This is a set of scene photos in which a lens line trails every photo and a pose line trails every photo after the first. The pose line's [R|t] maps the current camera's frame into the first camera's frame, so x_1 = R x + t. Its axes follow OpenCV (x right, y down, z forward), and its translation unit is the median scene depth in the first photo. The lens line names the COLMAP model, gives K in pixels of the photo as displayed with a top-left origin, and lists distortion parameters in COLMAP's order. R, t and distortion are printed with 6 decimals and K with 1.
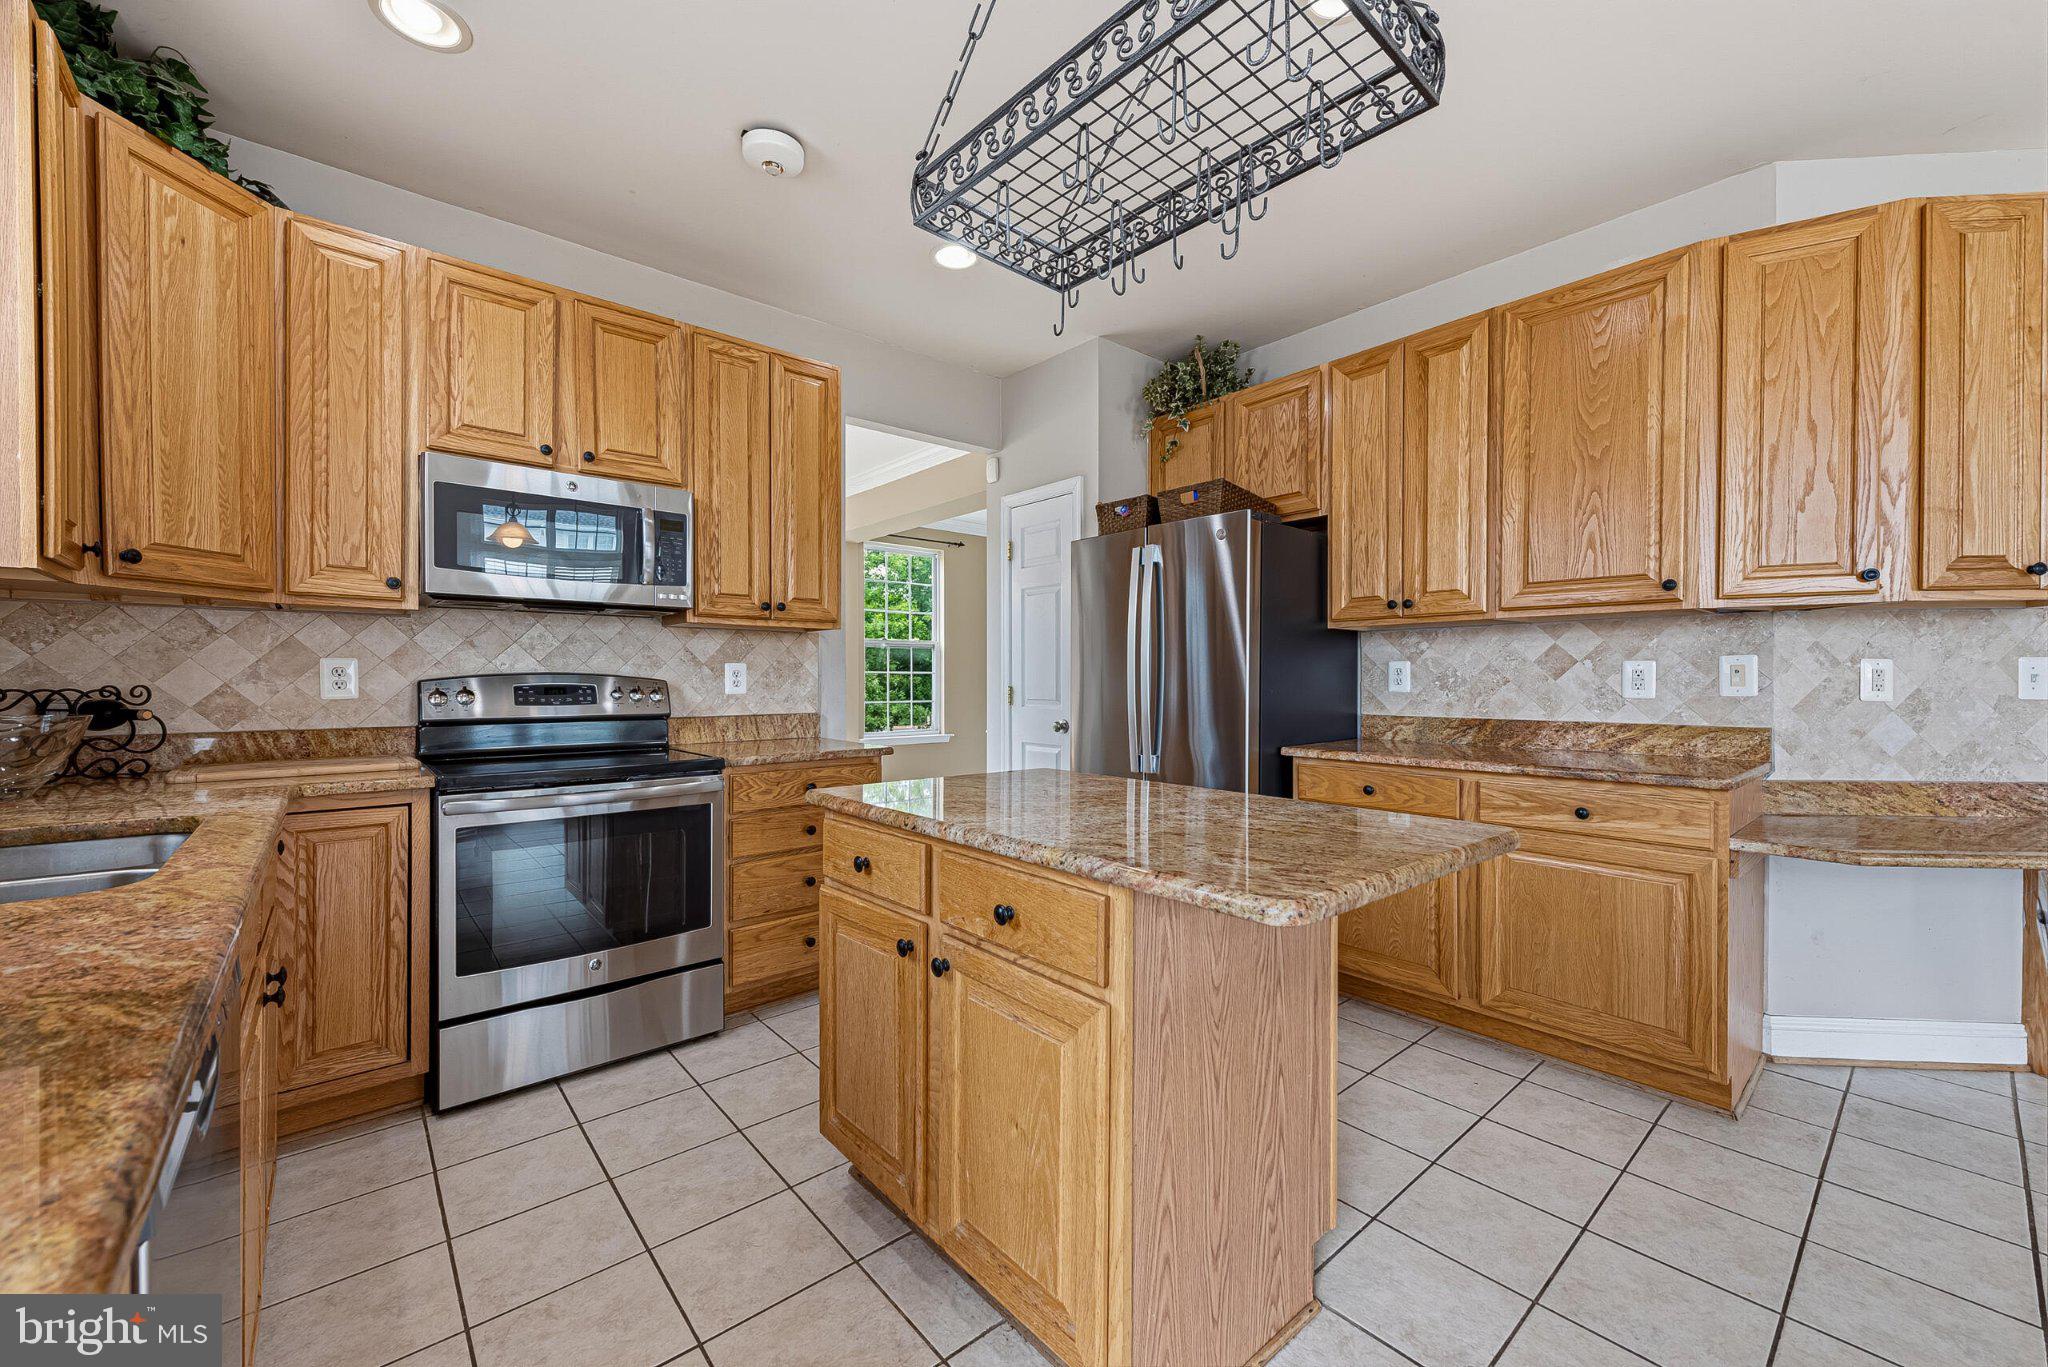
lens RADIAL K [[792.8, 0, 1018.4], [0, 792.8, 685.3], [0, 0, 1]] dist [0.007718, -0.002974]
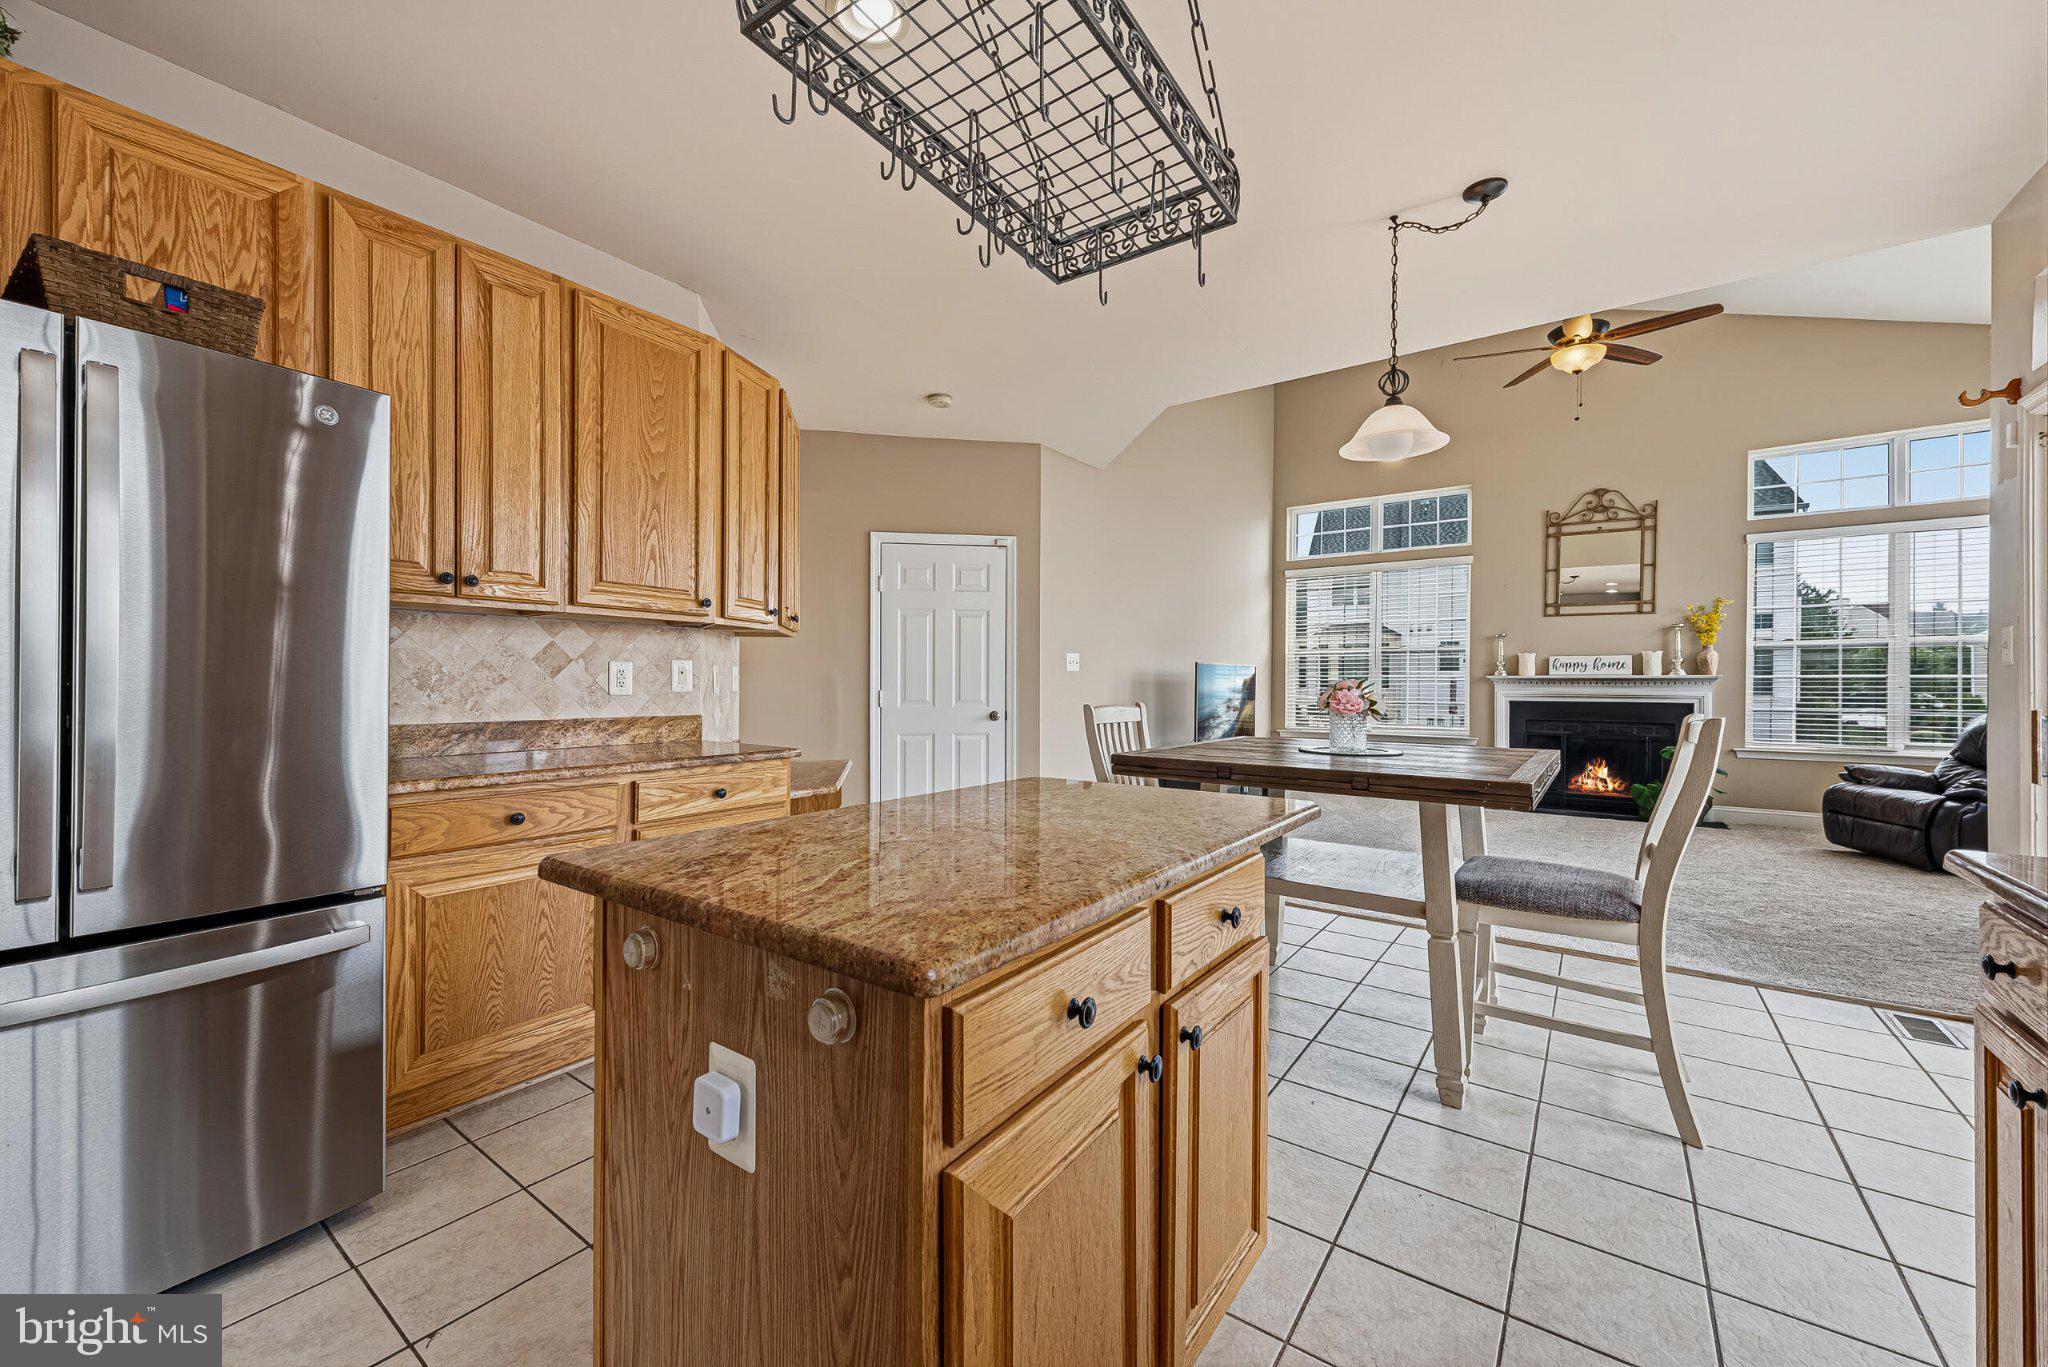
lens RADIAL K [[792.8, 0, 1014.0], [0, 792.8, 686.3], [0, 0, 1]] dist [0.007718, -0.002974]
pose [[-0.225461, -0.007715, 0.974222, -0.471432], [0.000422, 0.999968, 0.008016, -0.004807], [-0.974252, 0.002218, -0.225450, 0.764591]]
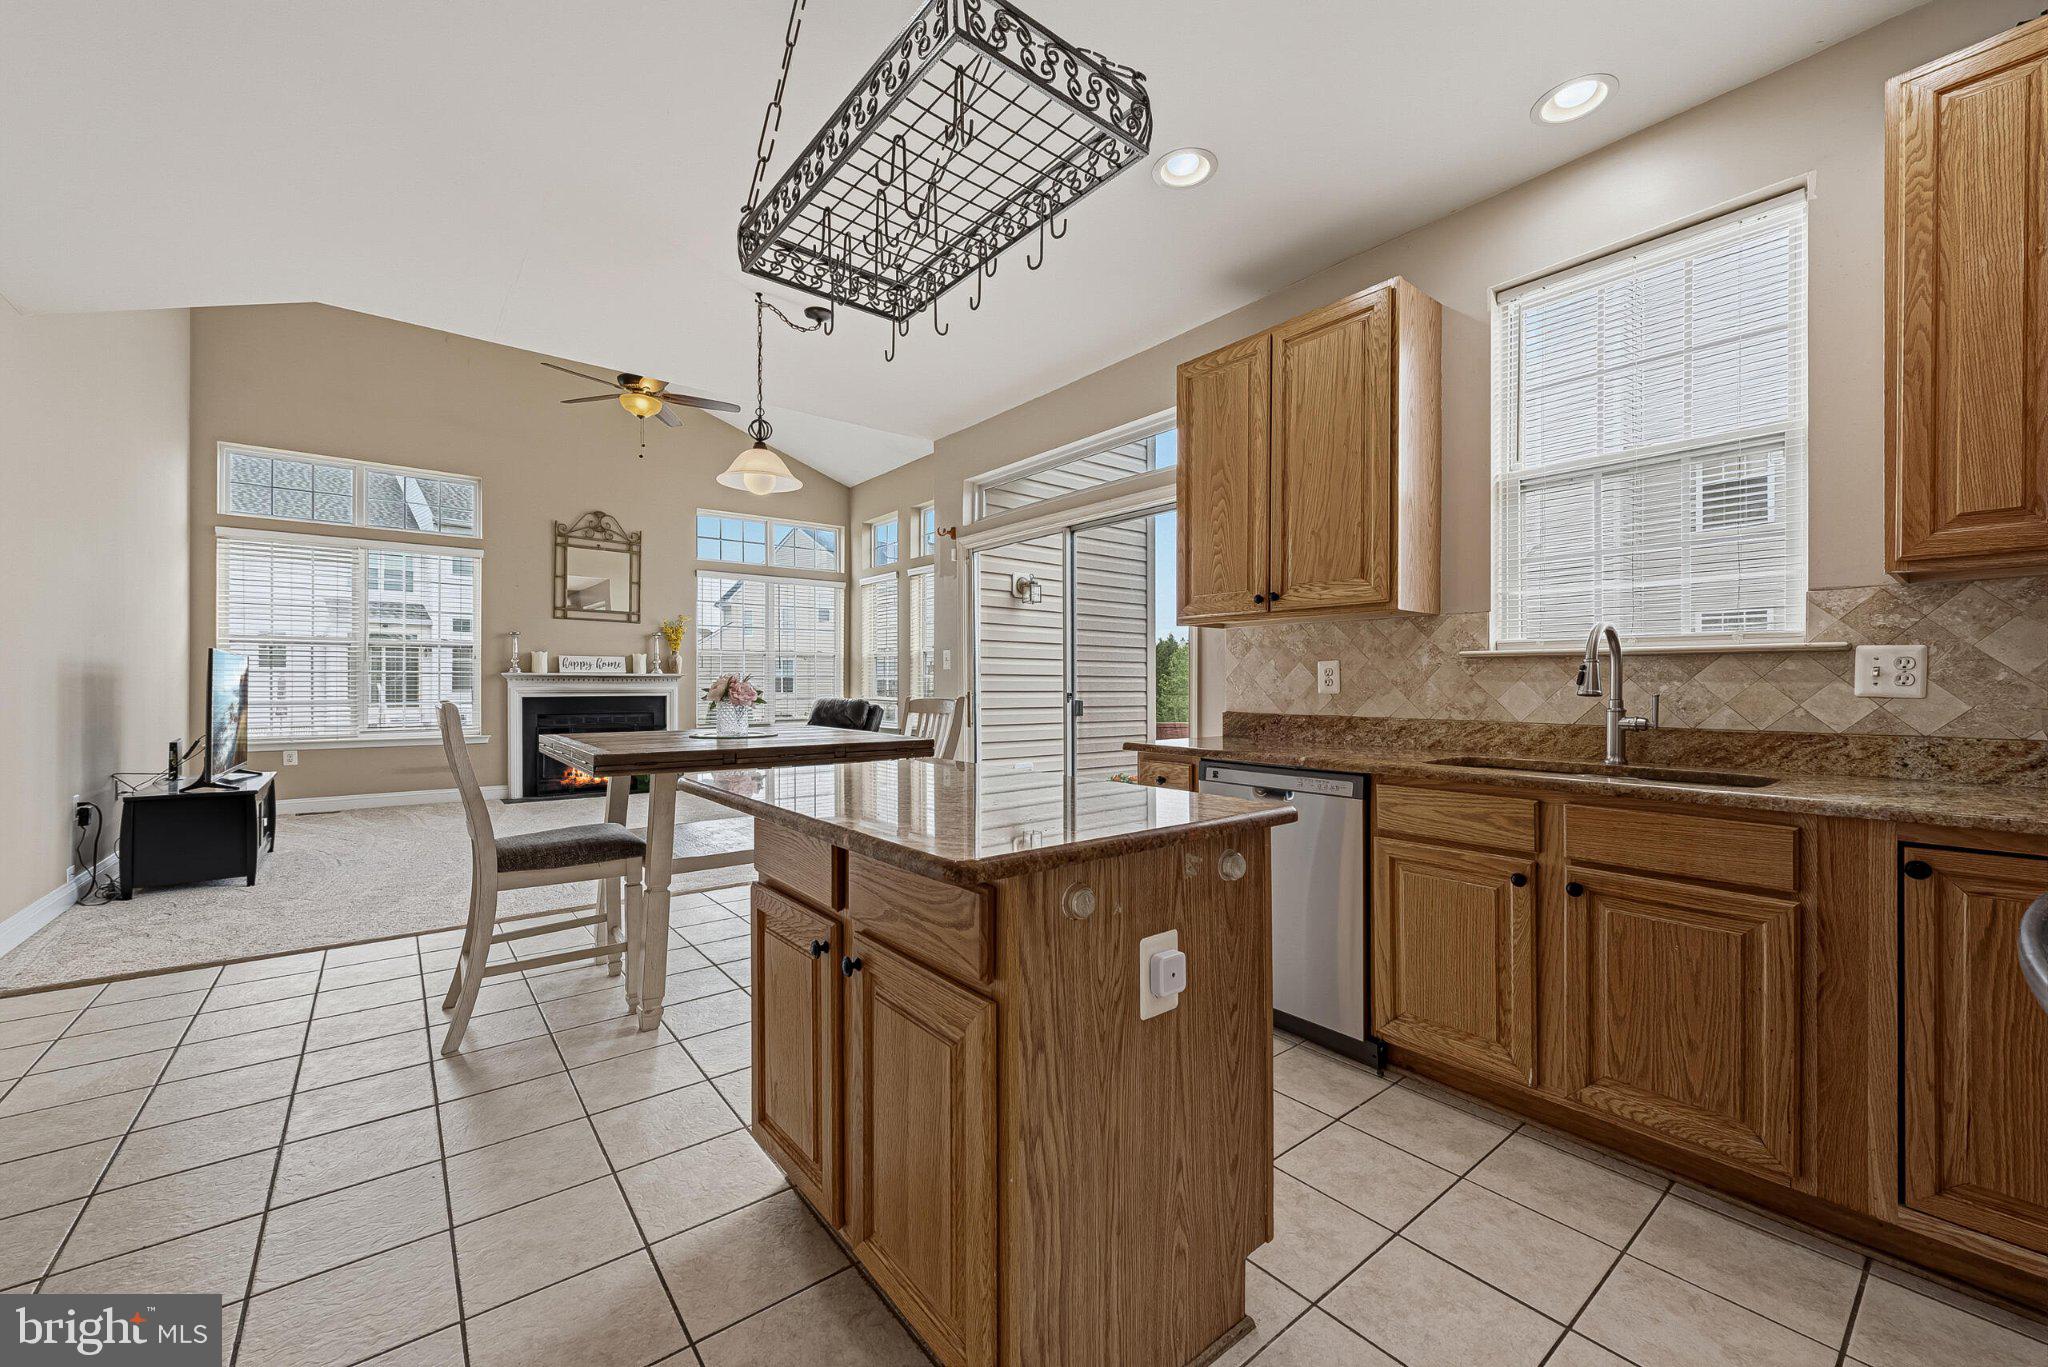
lens RADIAL K [[792.8, 0, 1022.5], [0, 792.8, 686.7], [0, 0, 1]] dist [0.007718, -0.002974]
pose [[-0.999527, -0.002912, 0.030618, -0.012401], [-0.002688, 0.999969, 0.007356, 0.006567], [-0.030639, 0.007270, -0.999504, 1.314977]]
